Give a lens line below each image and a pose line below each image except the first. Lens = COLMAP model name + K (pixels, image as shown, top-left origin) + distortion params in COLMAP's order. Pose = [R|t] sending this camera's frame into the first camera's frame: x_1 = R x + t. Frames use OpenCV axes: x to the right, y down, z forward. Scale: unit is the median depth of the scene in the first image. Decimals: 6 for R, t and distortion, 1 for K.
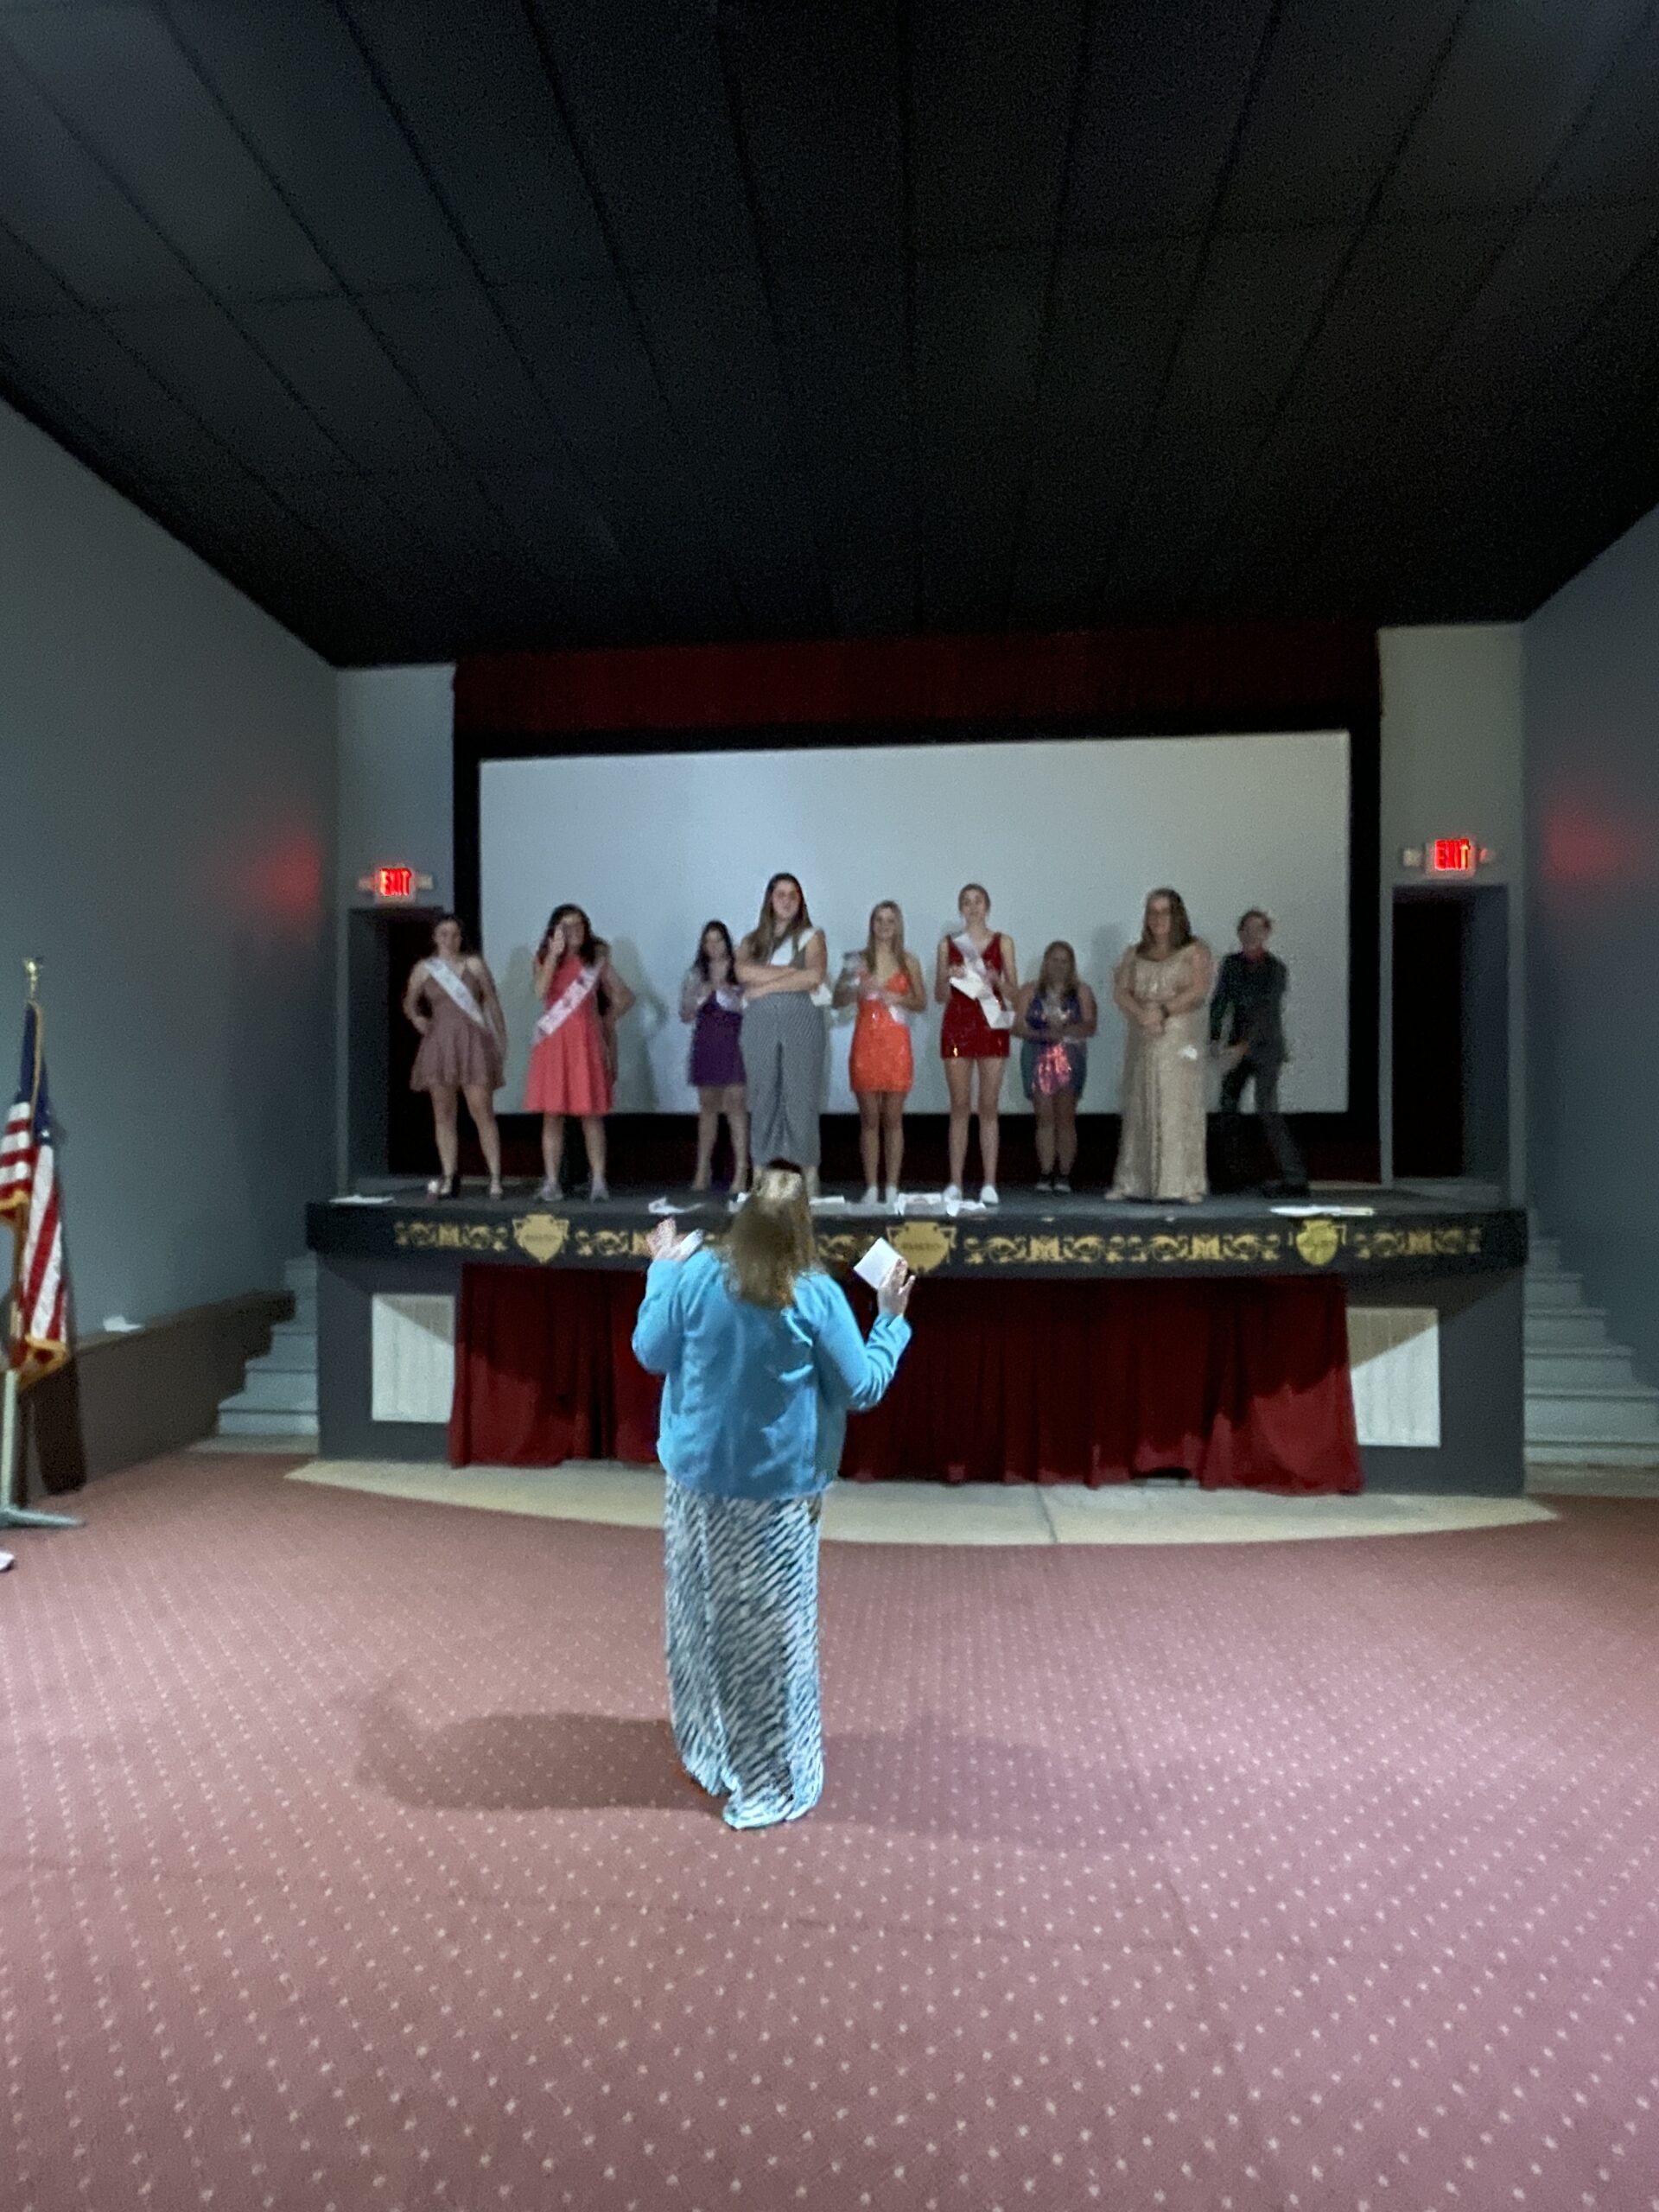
lens RADIAL K [[1095.7, 0, 825.9], [0, 1095.7, 1105.7], [0, 0, 1]] dist [-0.006081, 0.001688]
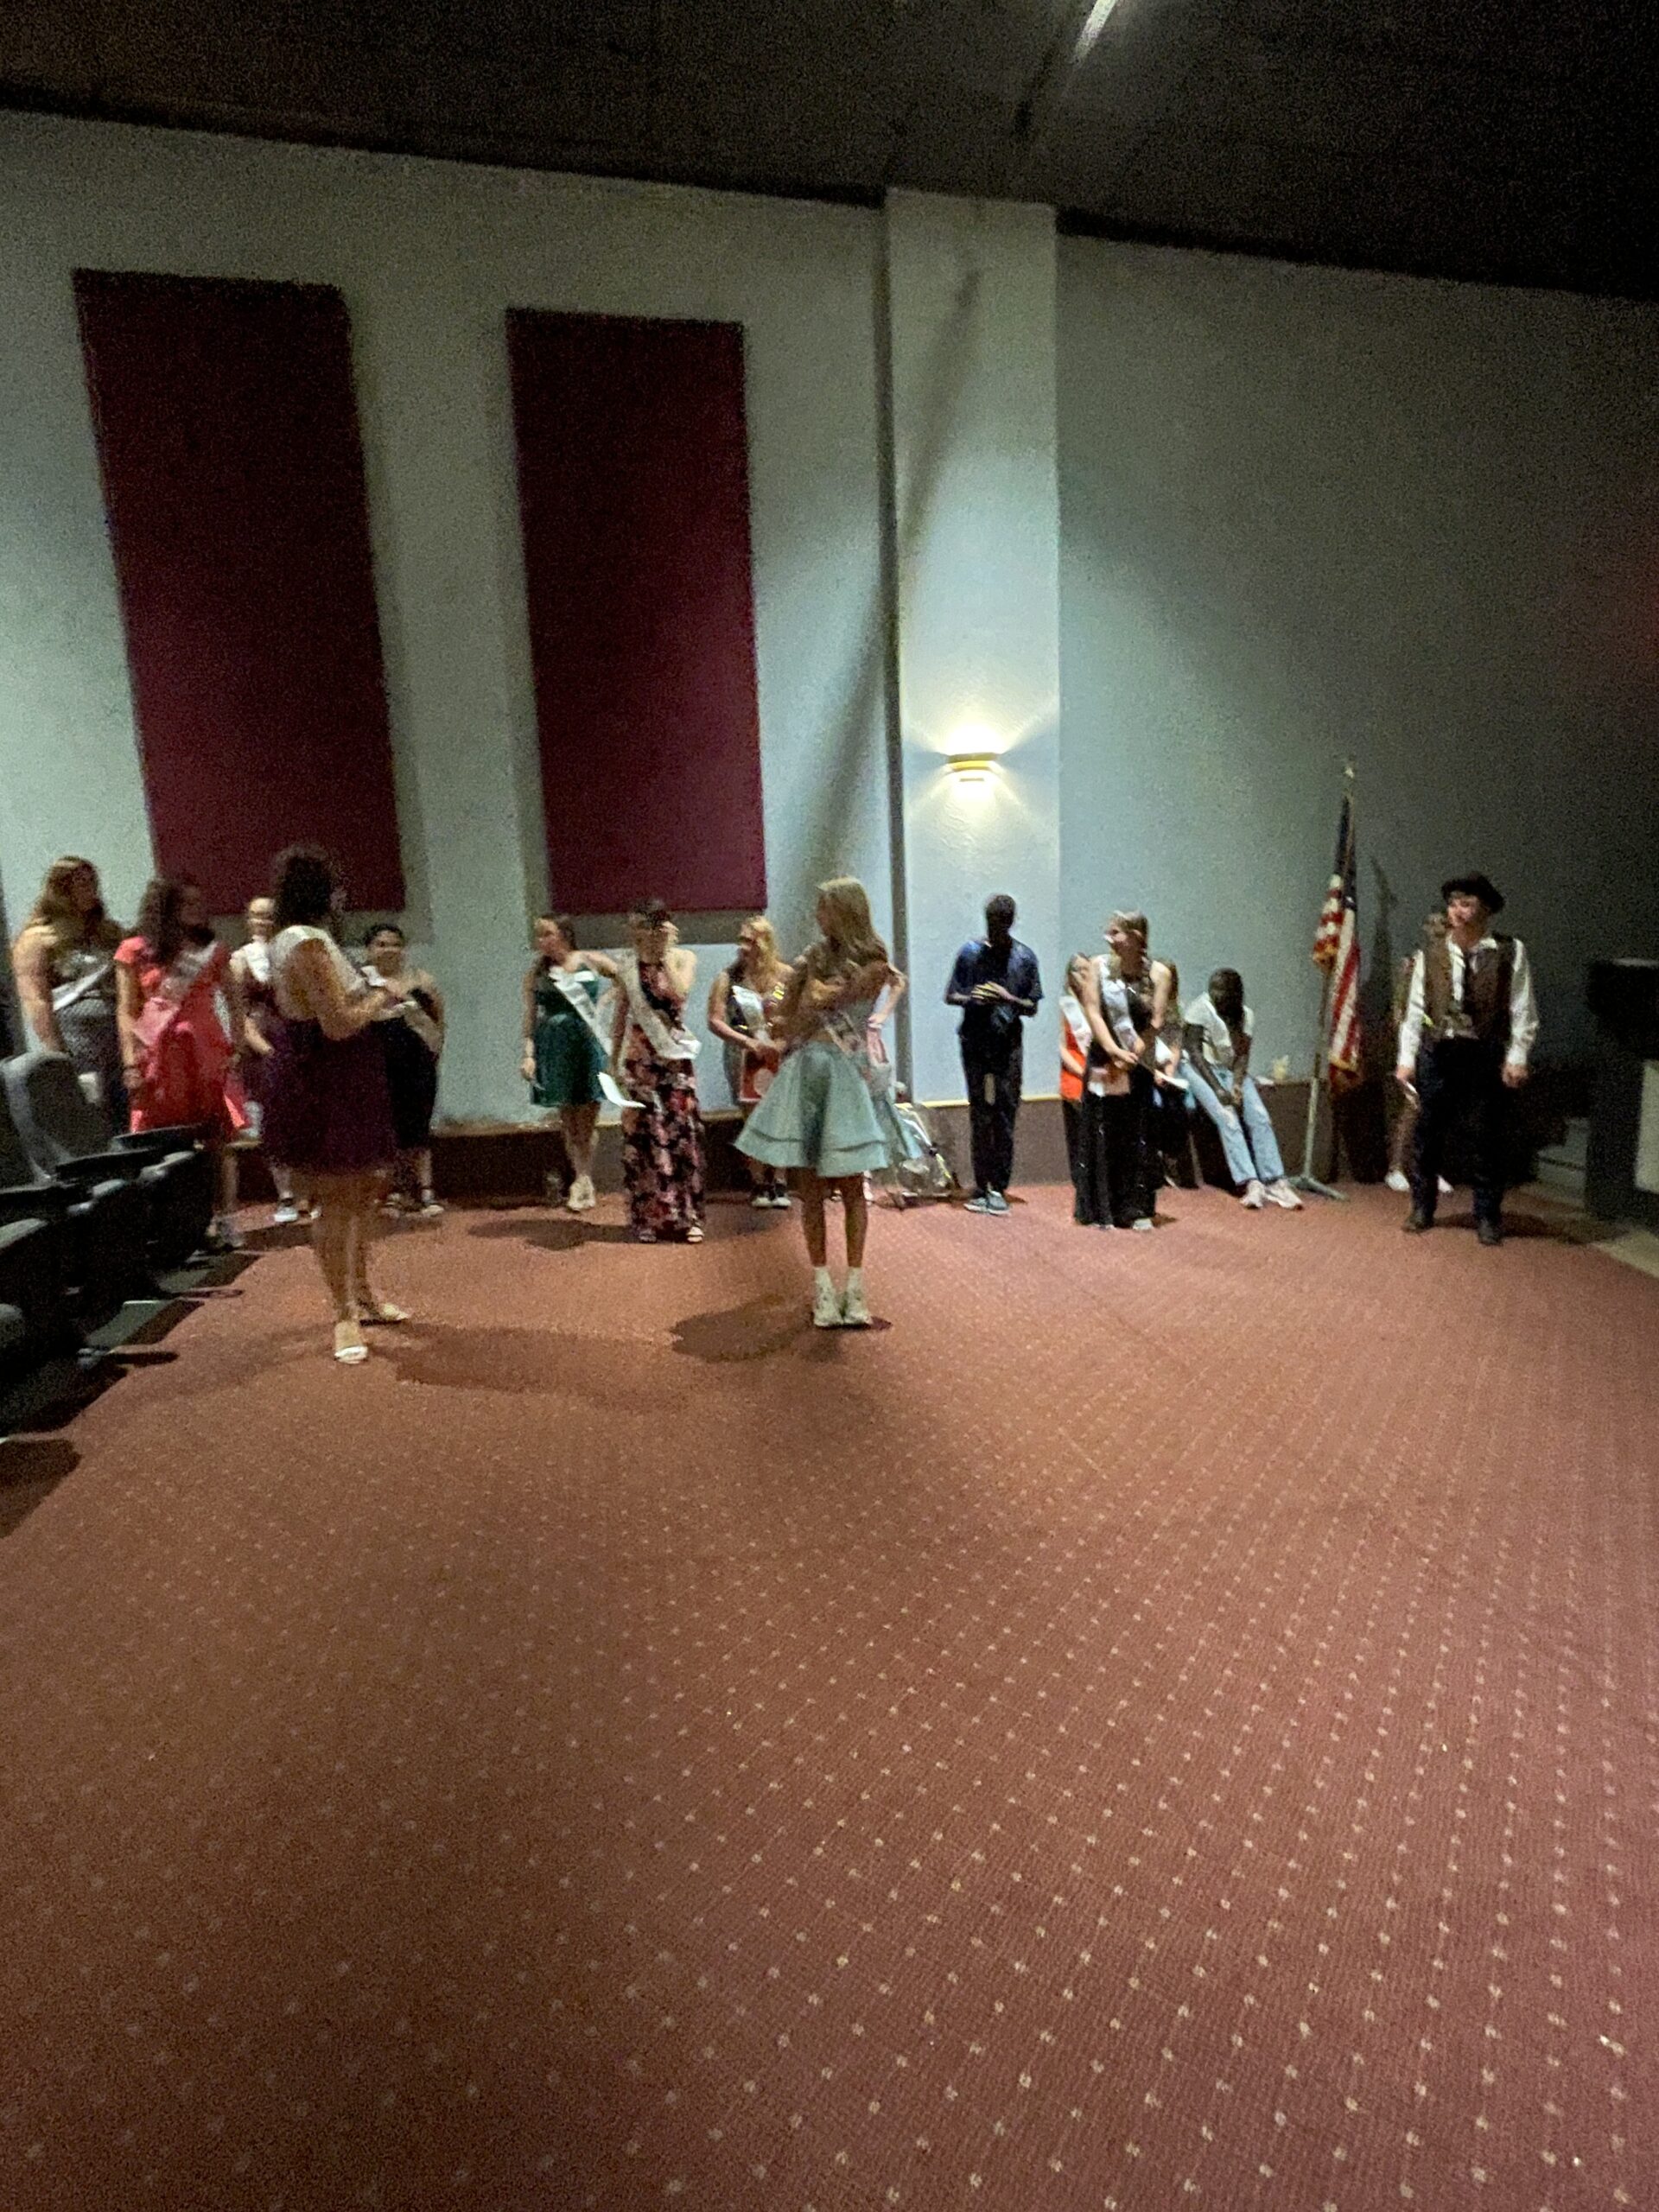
lens RADIAL K [[1095.7, 0, 821.7], [0, 1095.7, 1110.1], [0, 0, 1]] dist [-0.006081, 0.001688]
pose [[0.270409, 0.152170, -0.950644, 0.331209], [0.042095, 0.984617, 0.169582, 0.022227], [0.961825, -0.085873, 0.259844, 0.050418]]
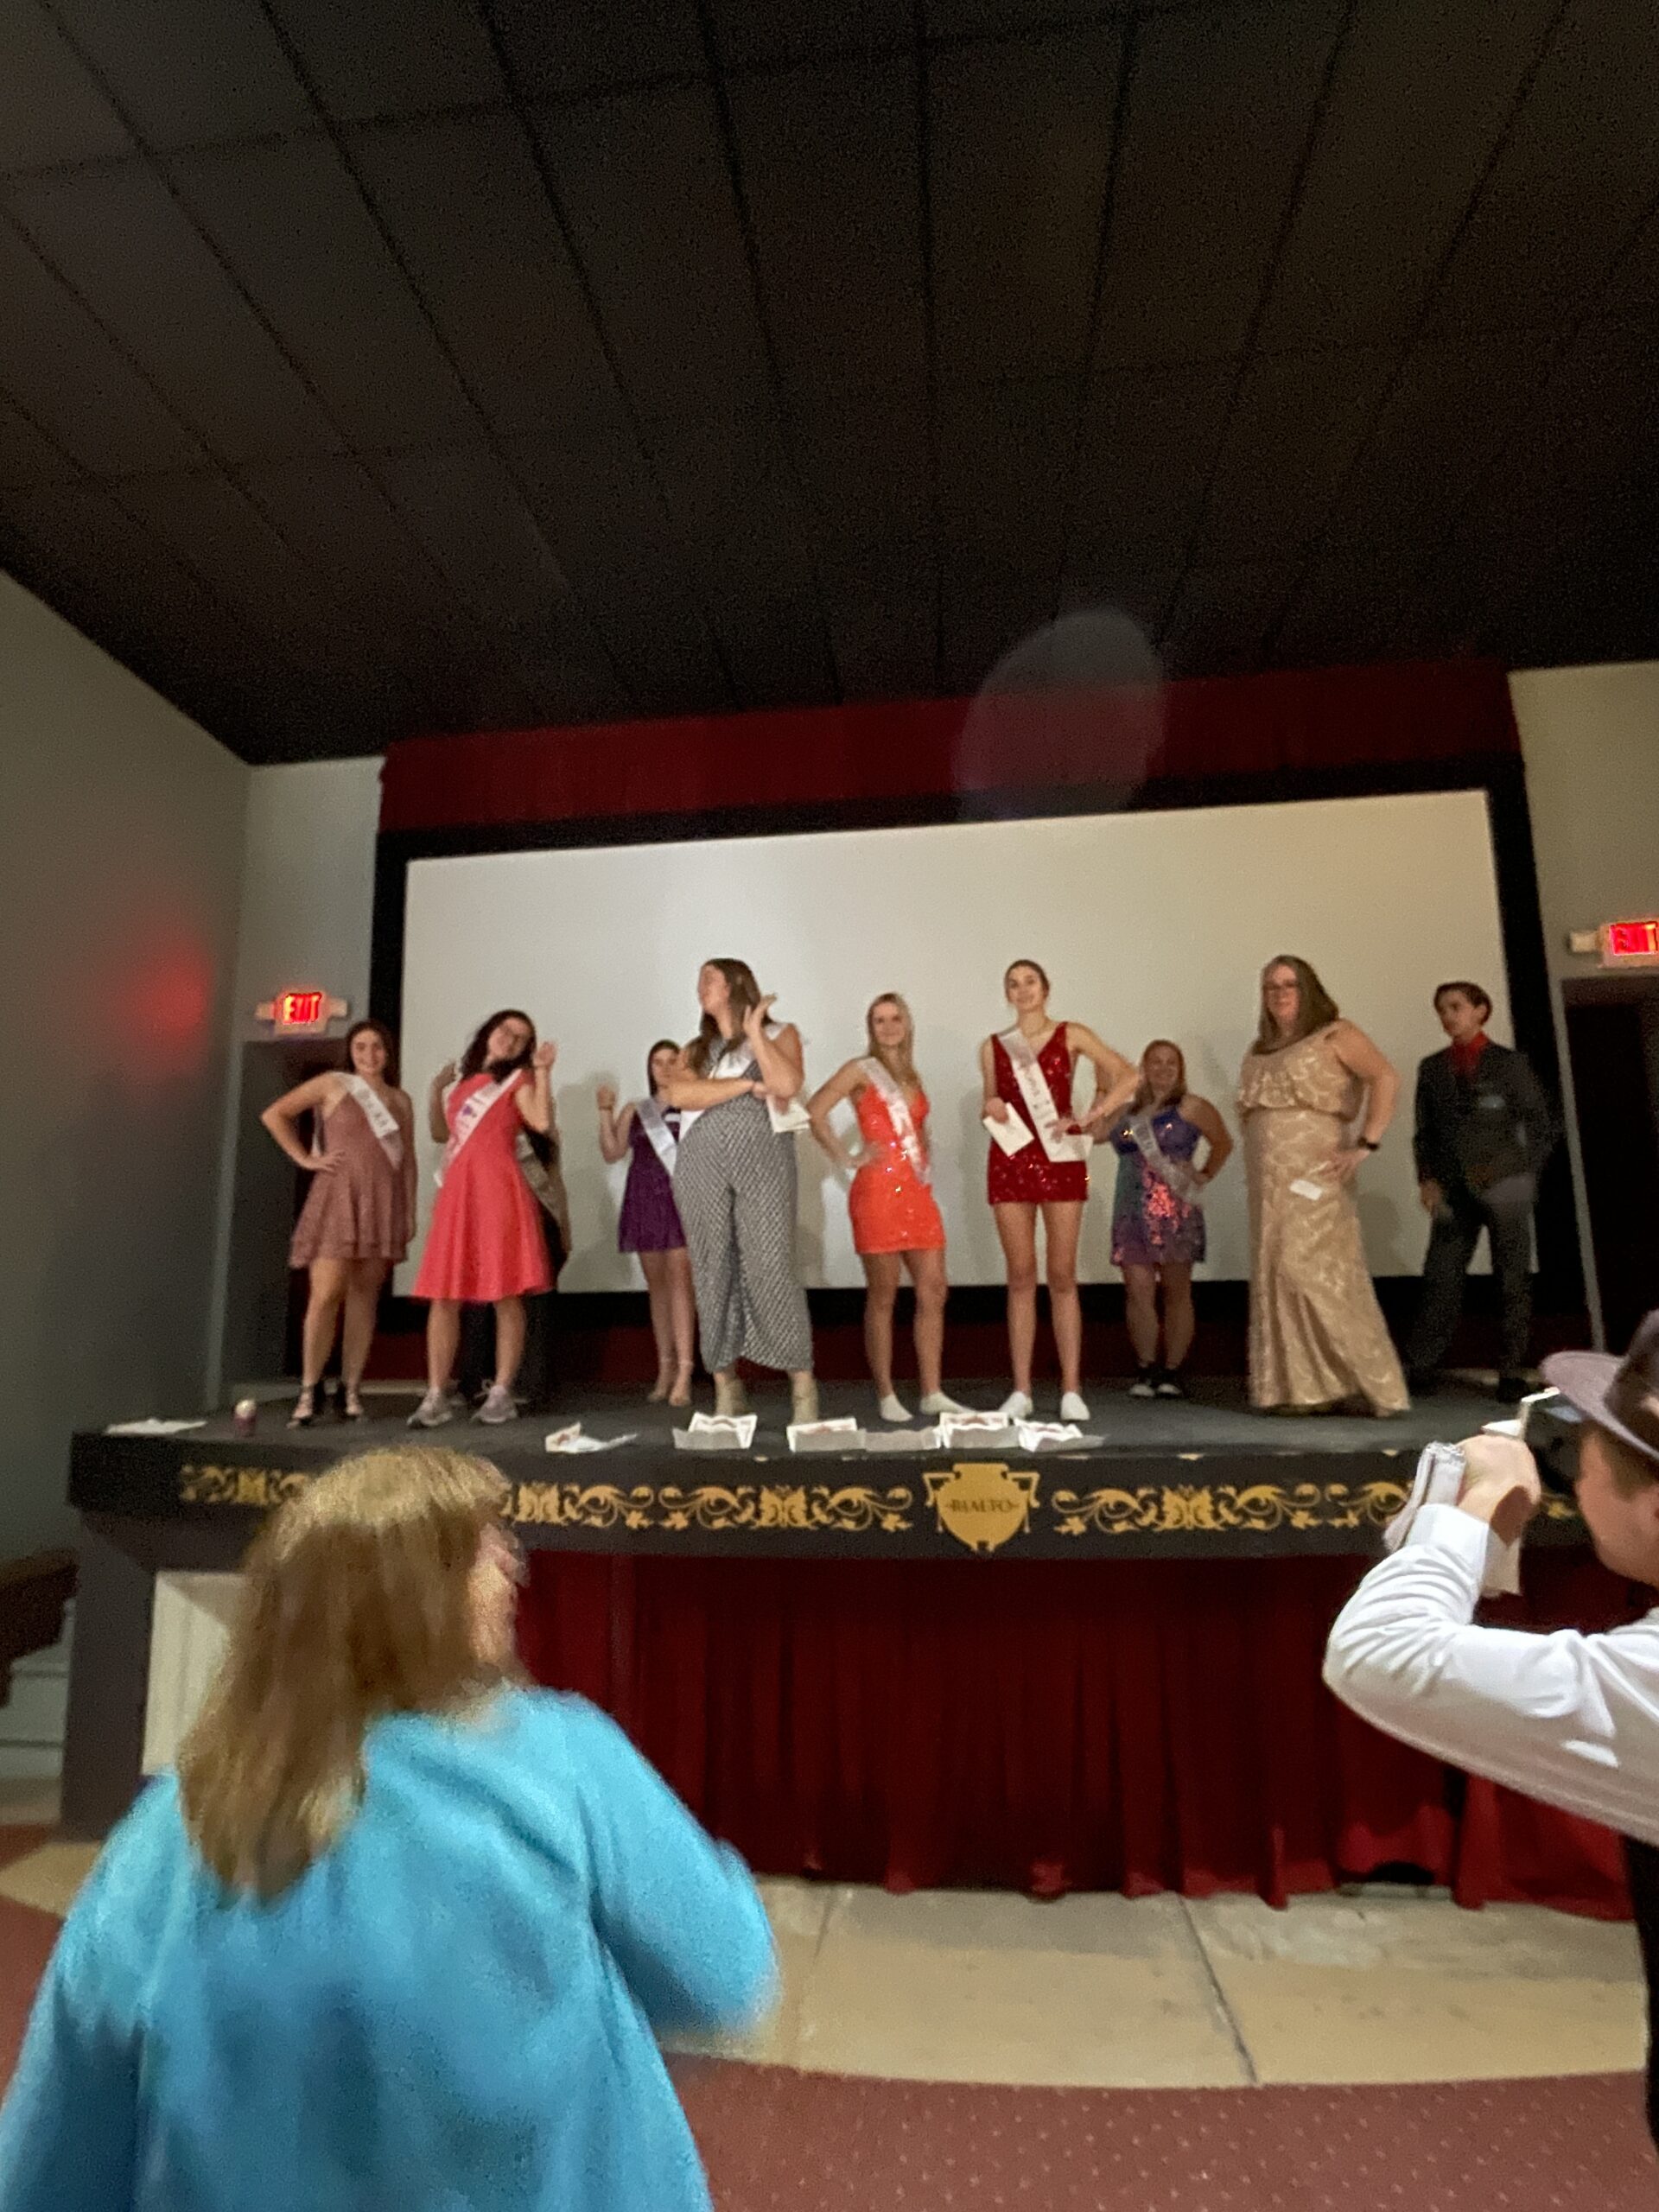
lens RADIAL K [[1095.7, 0, 831.0], [0, 1095.7, 1108.1], [0, 0, 1]] dist [-0.006081, 0.001688]
pose [[0.999652, -0.020406, -0.016734, 0.015946], [0.017528, 0.987434, -0.157055, 0.004193], [0.019728, 0.156707, 0.987448, 0.322889]]
